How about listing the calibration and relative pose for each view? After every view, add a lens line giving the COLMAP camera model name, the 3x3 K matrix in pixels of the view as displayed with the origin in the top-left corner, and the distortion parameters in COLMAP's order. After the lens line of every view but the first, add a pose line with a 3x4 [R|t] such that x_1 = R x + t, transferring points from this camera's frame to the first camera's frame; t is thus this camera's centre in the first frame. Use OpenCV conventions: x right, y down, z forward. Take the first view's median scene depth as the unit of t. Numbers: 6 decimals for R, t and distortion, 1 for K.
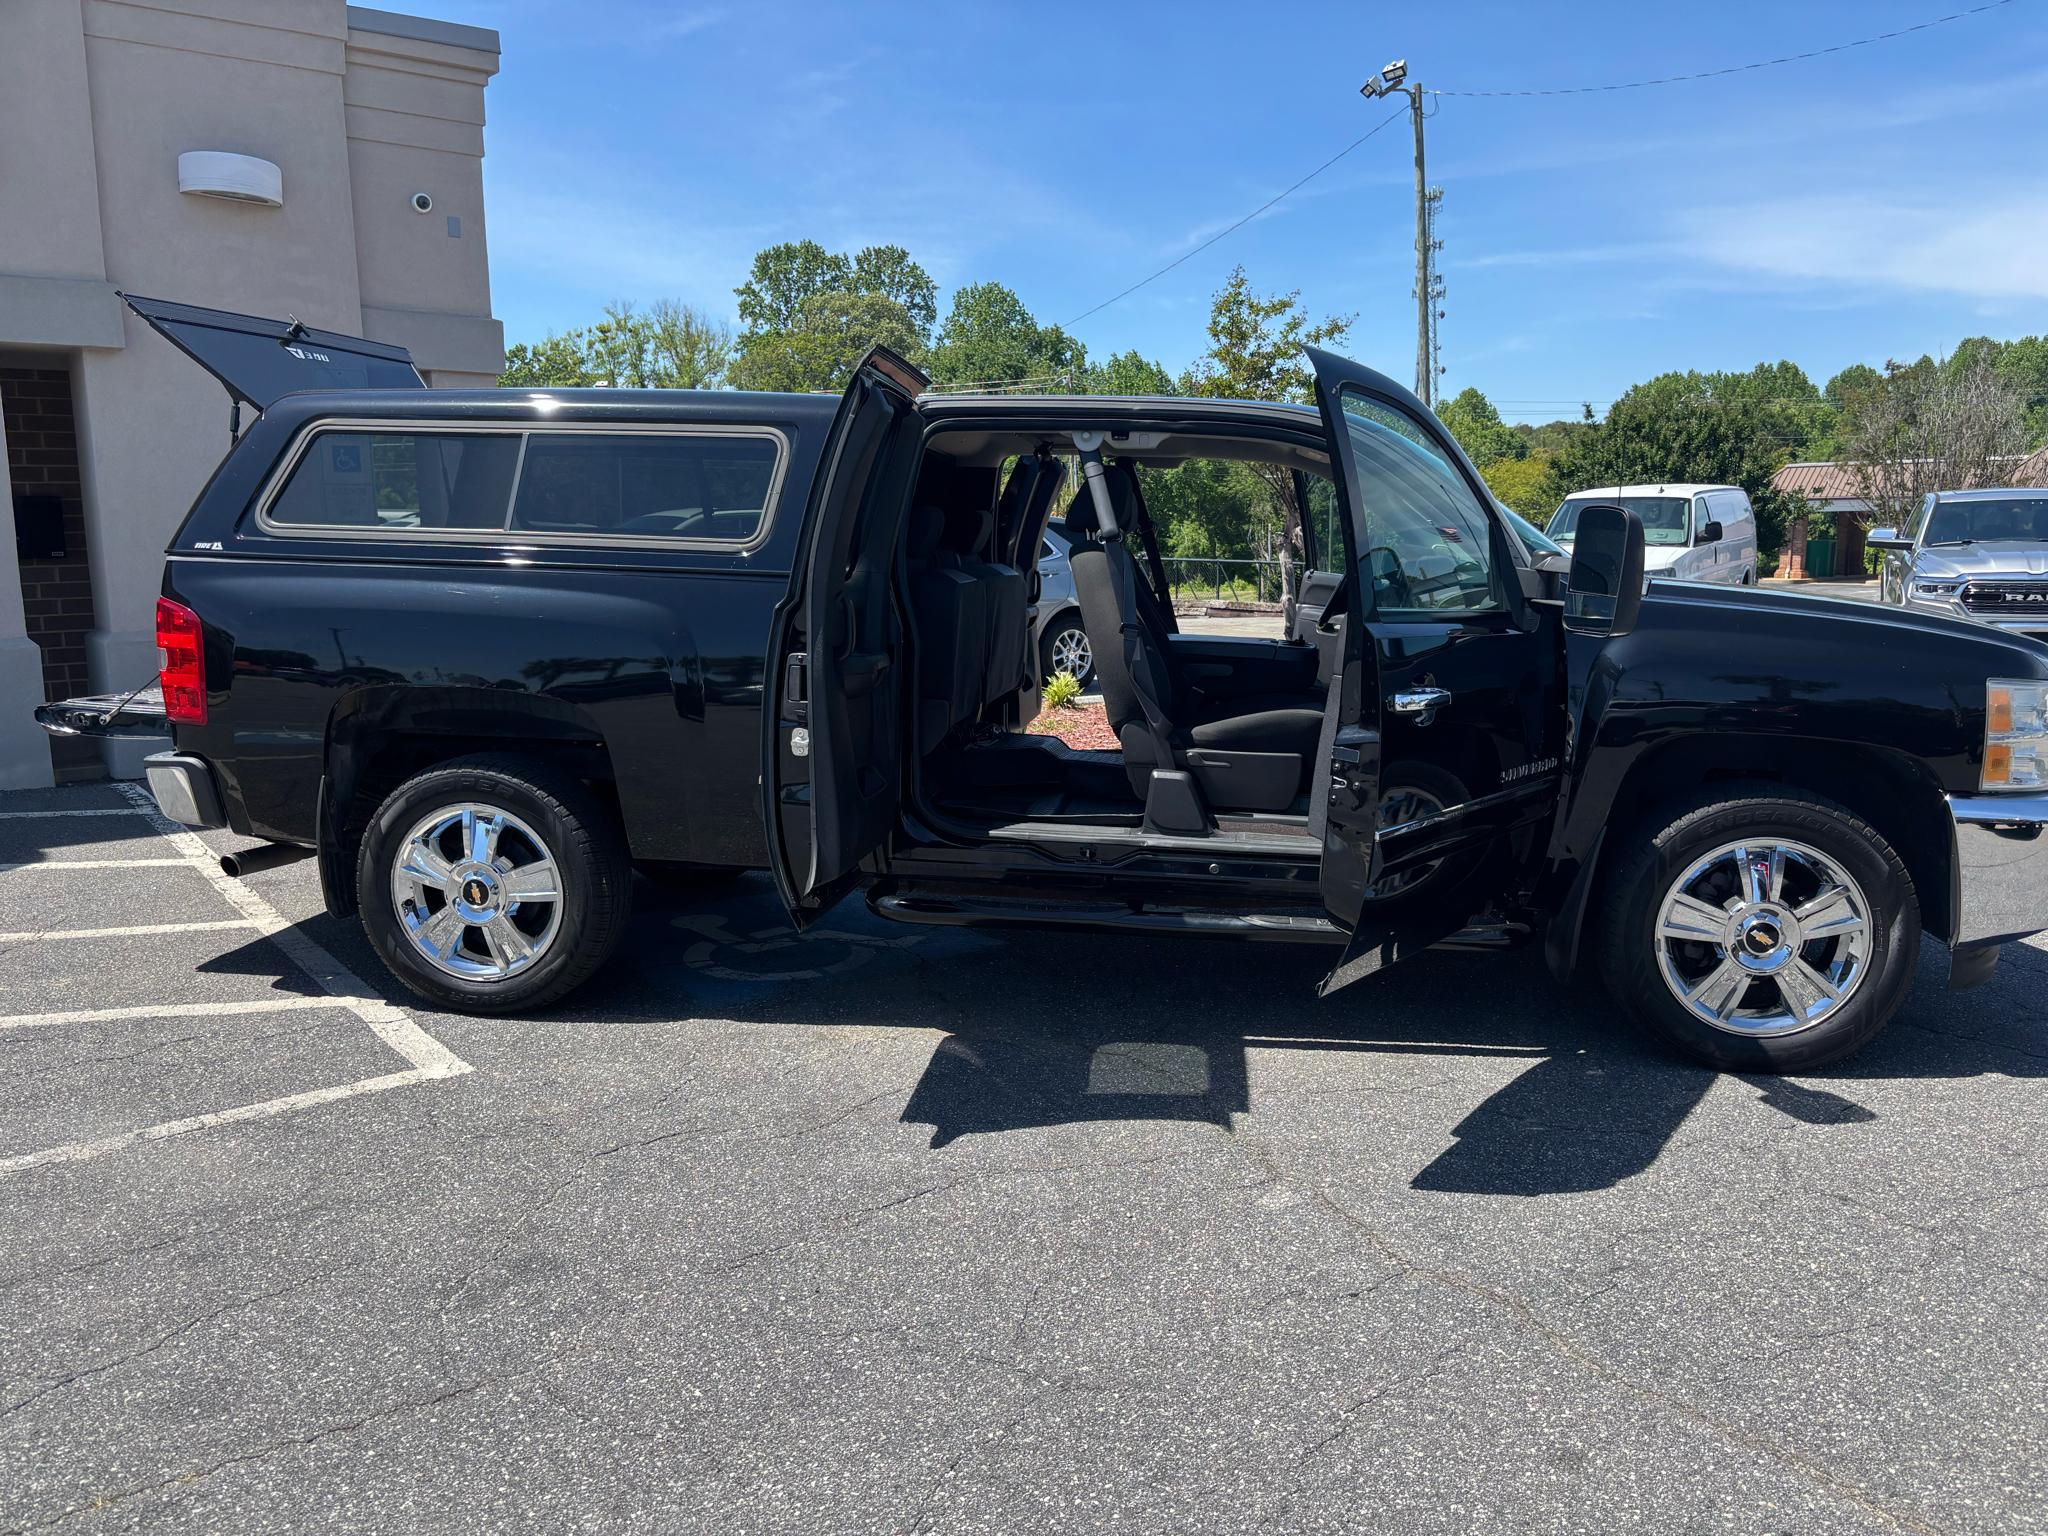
lens RADIAL K [[1554.2, 0, 1036.1], [0, 1554.2, 767.0], [0, 0, 1]] dist [0.040711, -0.044818]
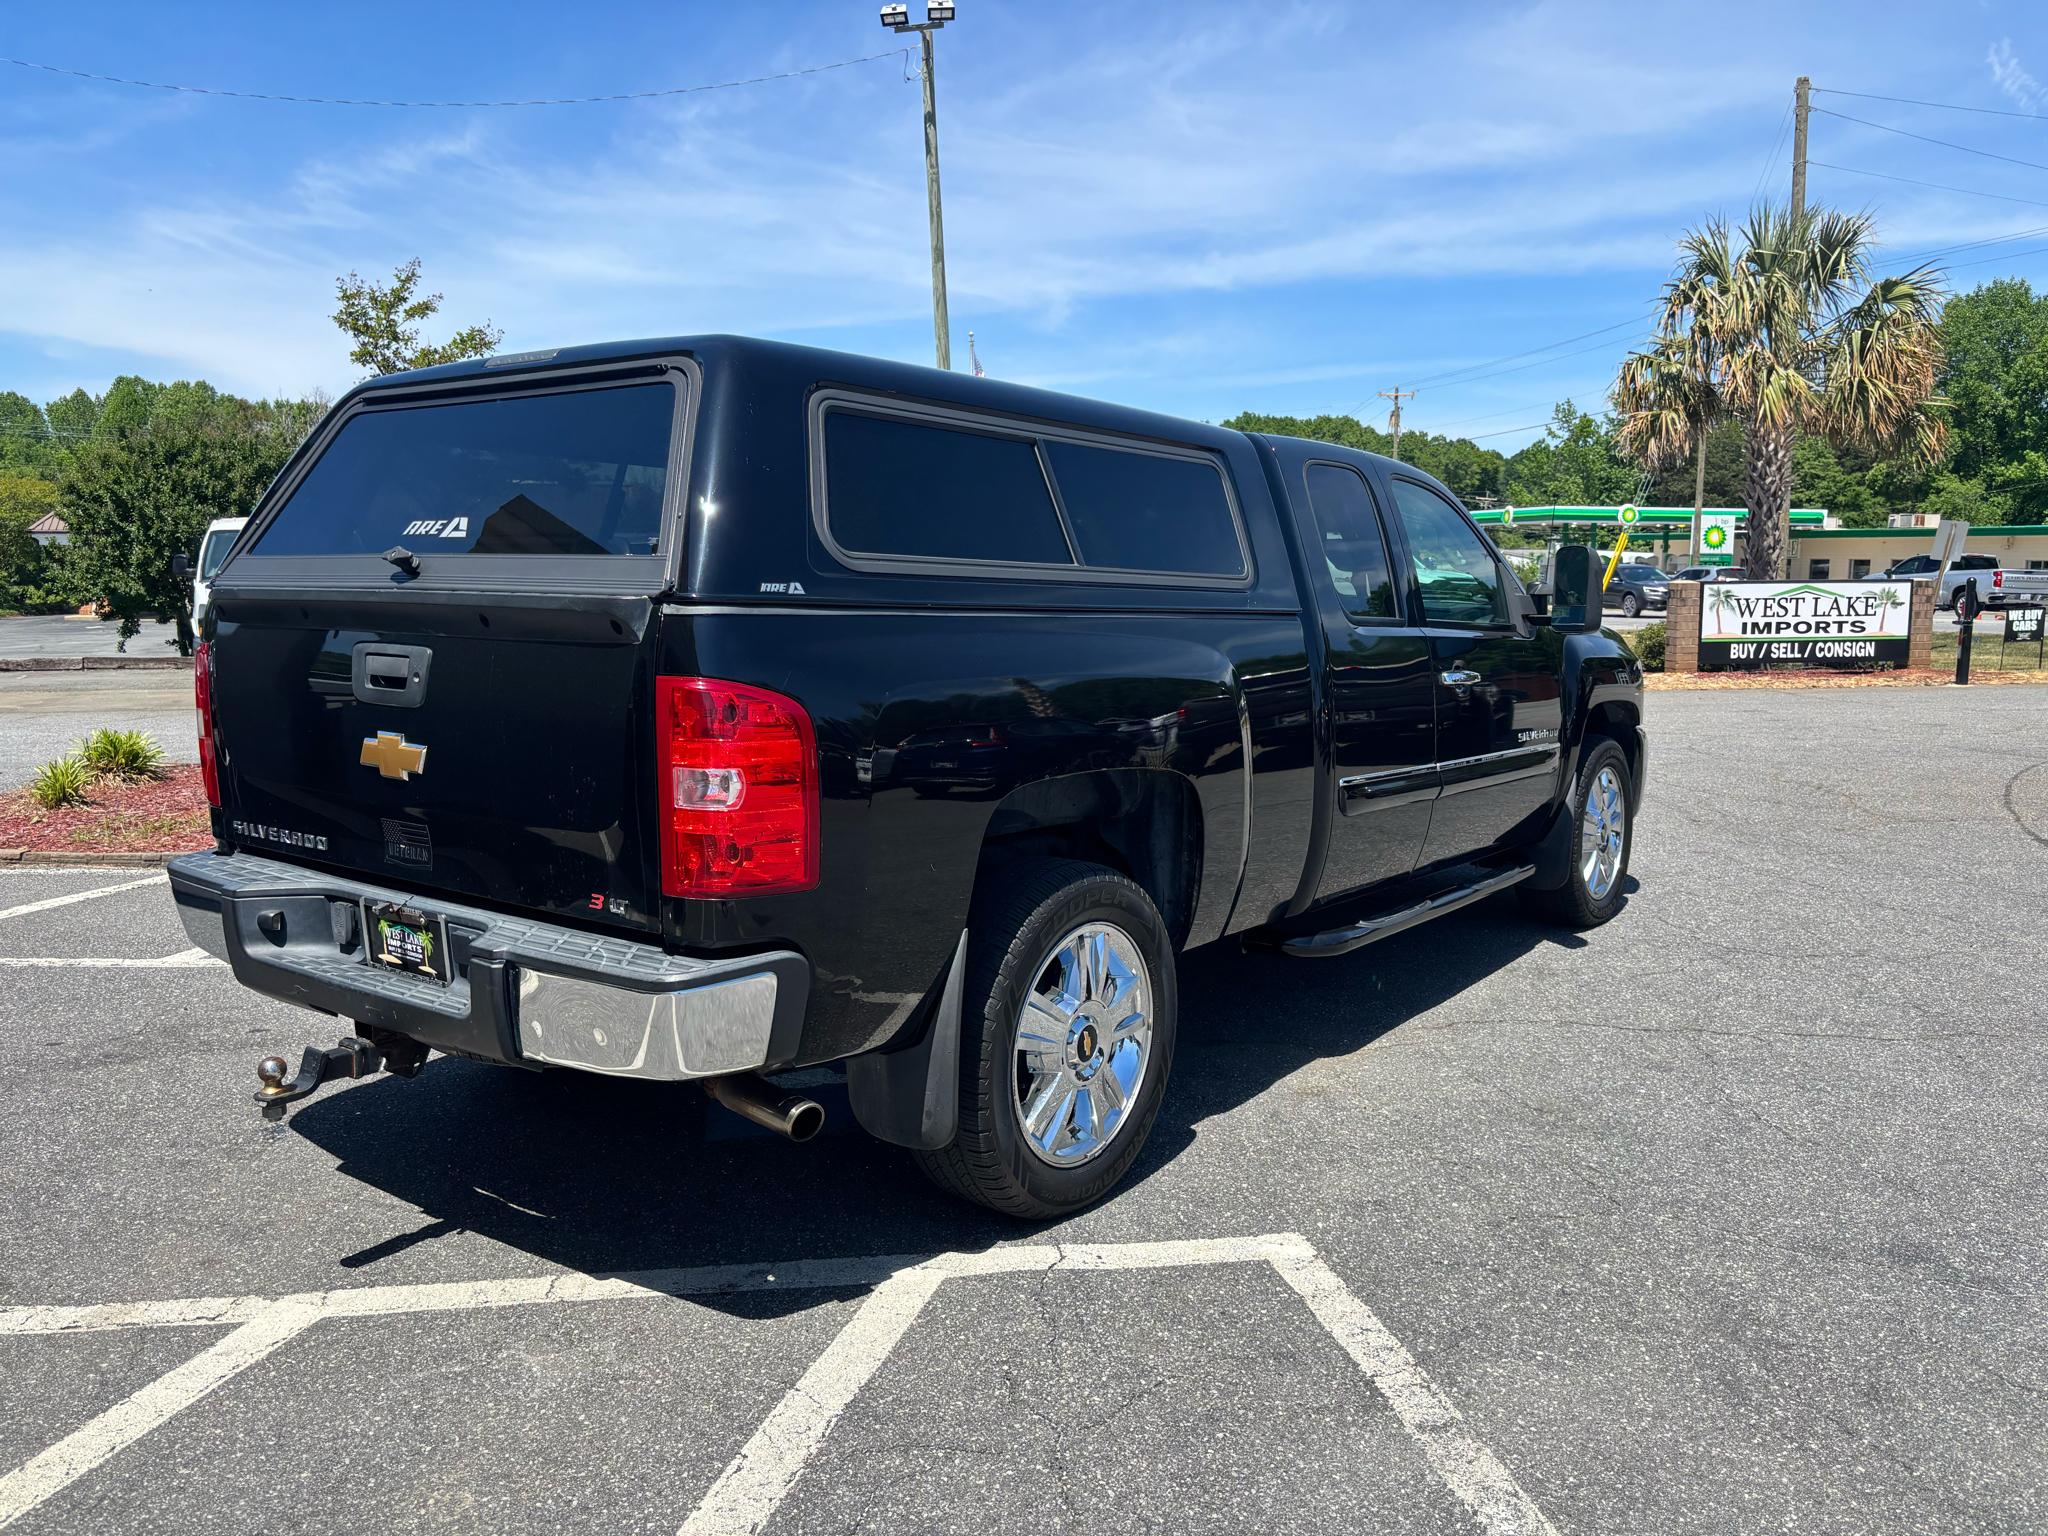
lens RADIAL K [[1554.2, 0, 1042.2], [0, 1554.2, 747.7], [0, 0, 1]] dist [0.040711, -0.044818]
pose [[0.482442, -0.096458, 0.870601, -0.989758], [0.126322, 0.991190, 0.039818, -0.091692], [-0.866771, 0.090766, 0.490377, 0.628950]]
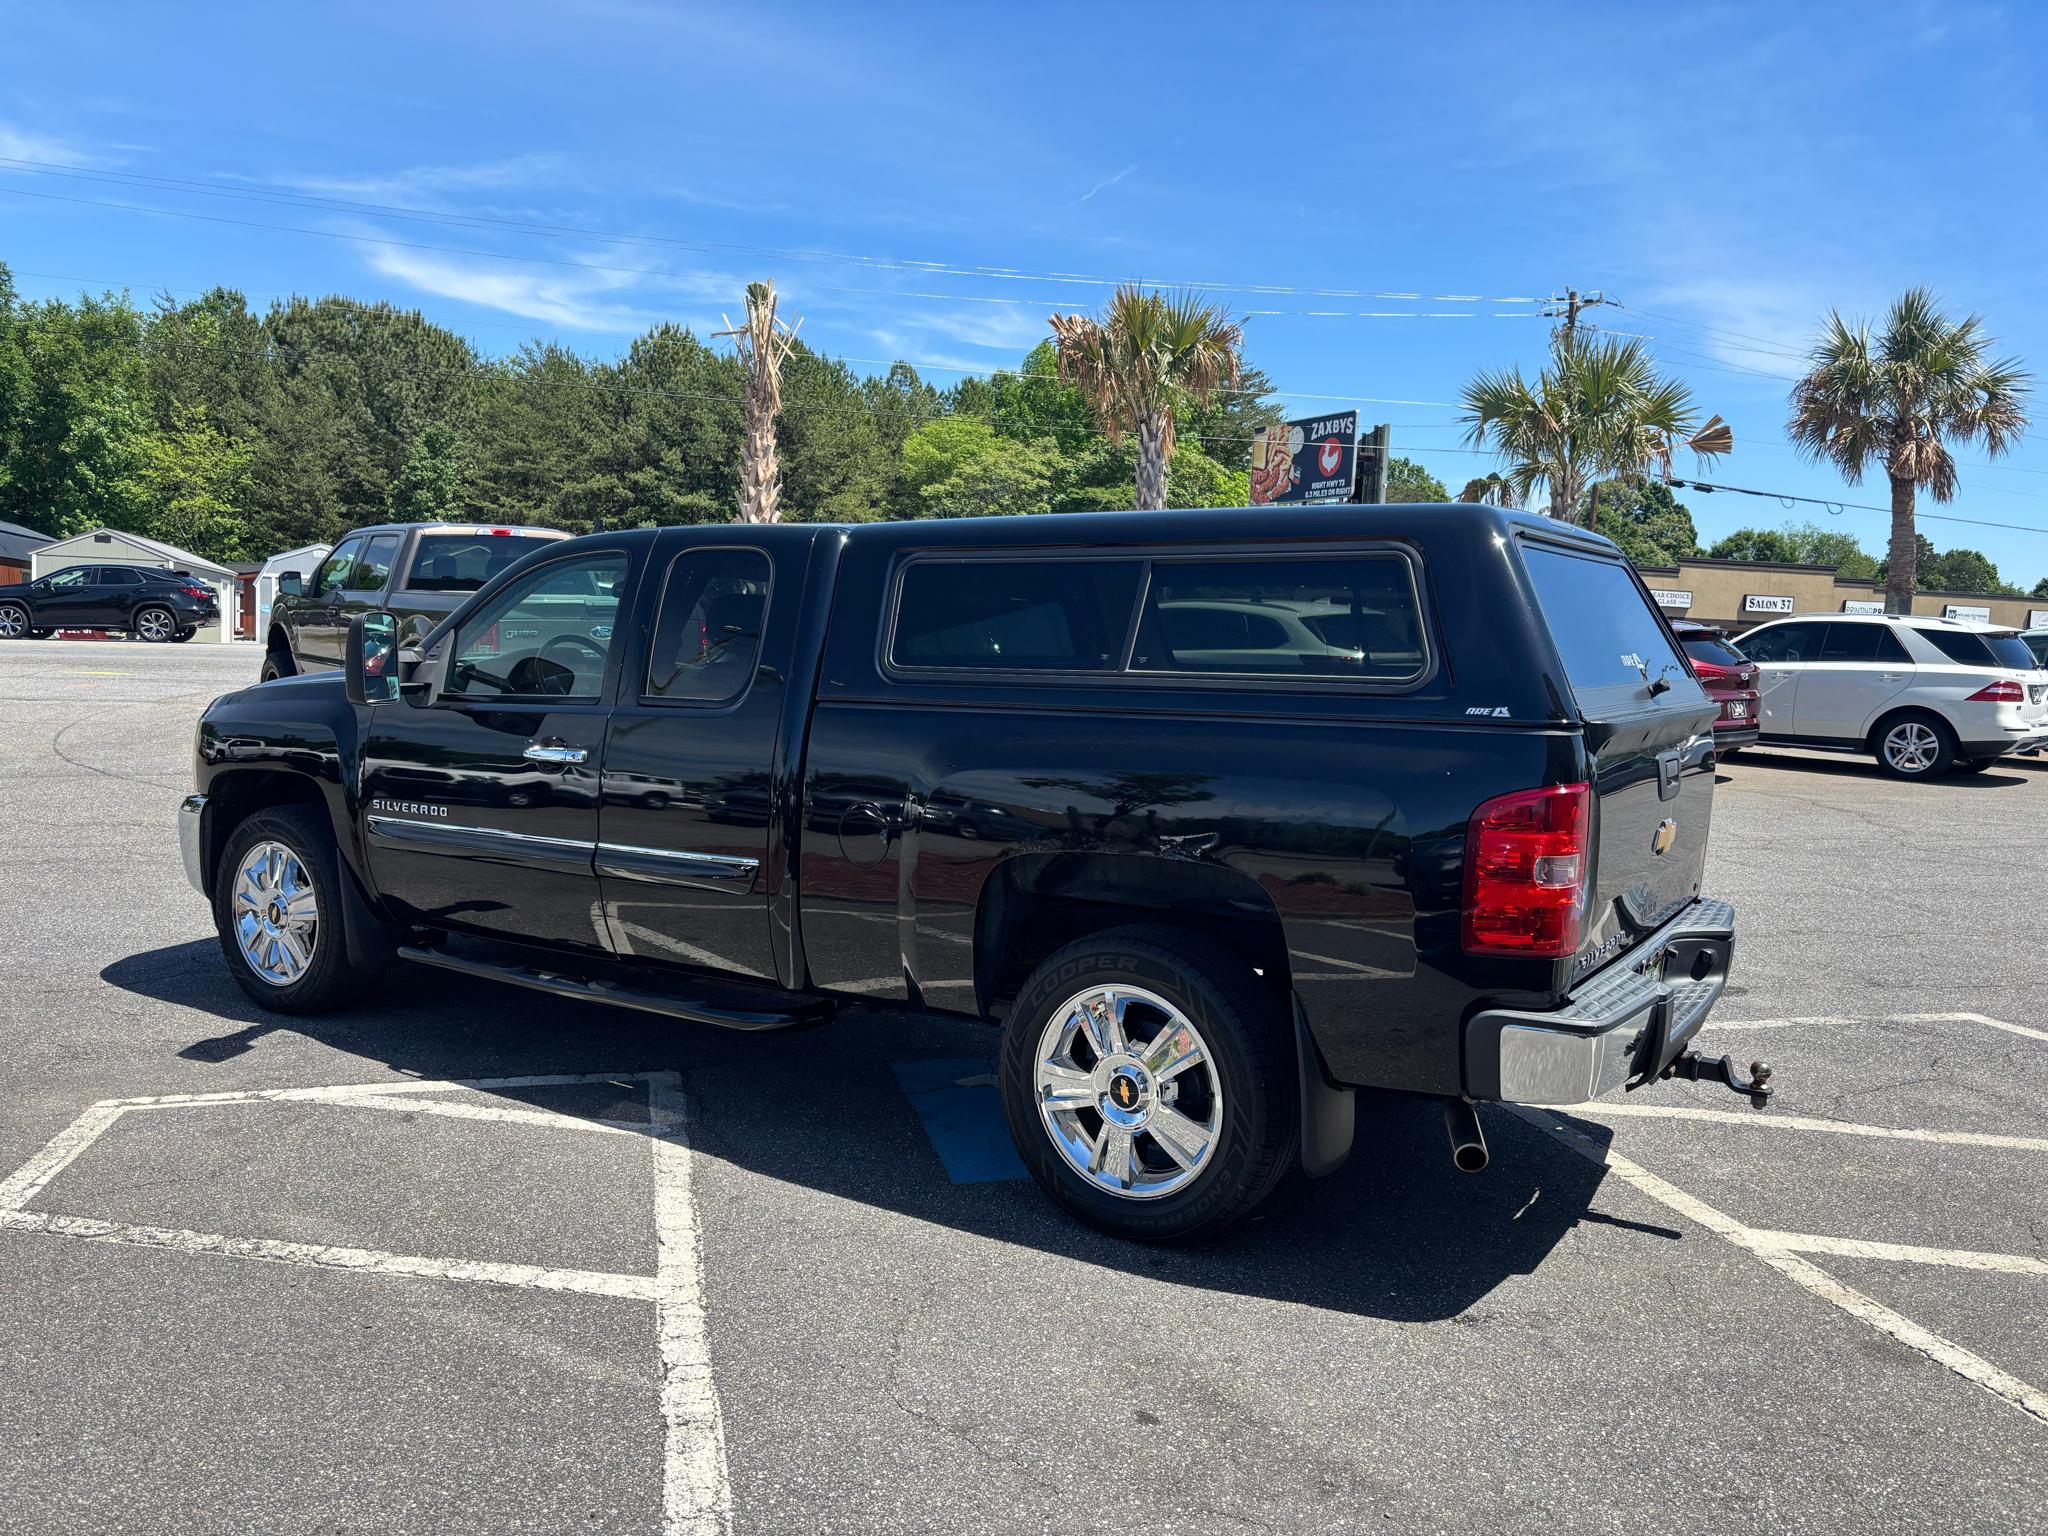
lens RADIAL K [[1554.2, 0, 1042.1], [0, 1554.2, 755.3], [0, 0, 1]] dist [0.040711, -0.044818]
pose [[-0.910215, -0.067550, 0.408590, -0.582802], [0.028152, 0.974233, 0.223779, -0.345342], [-0.413178, 0.215190, -0.884860, 2.097382]]
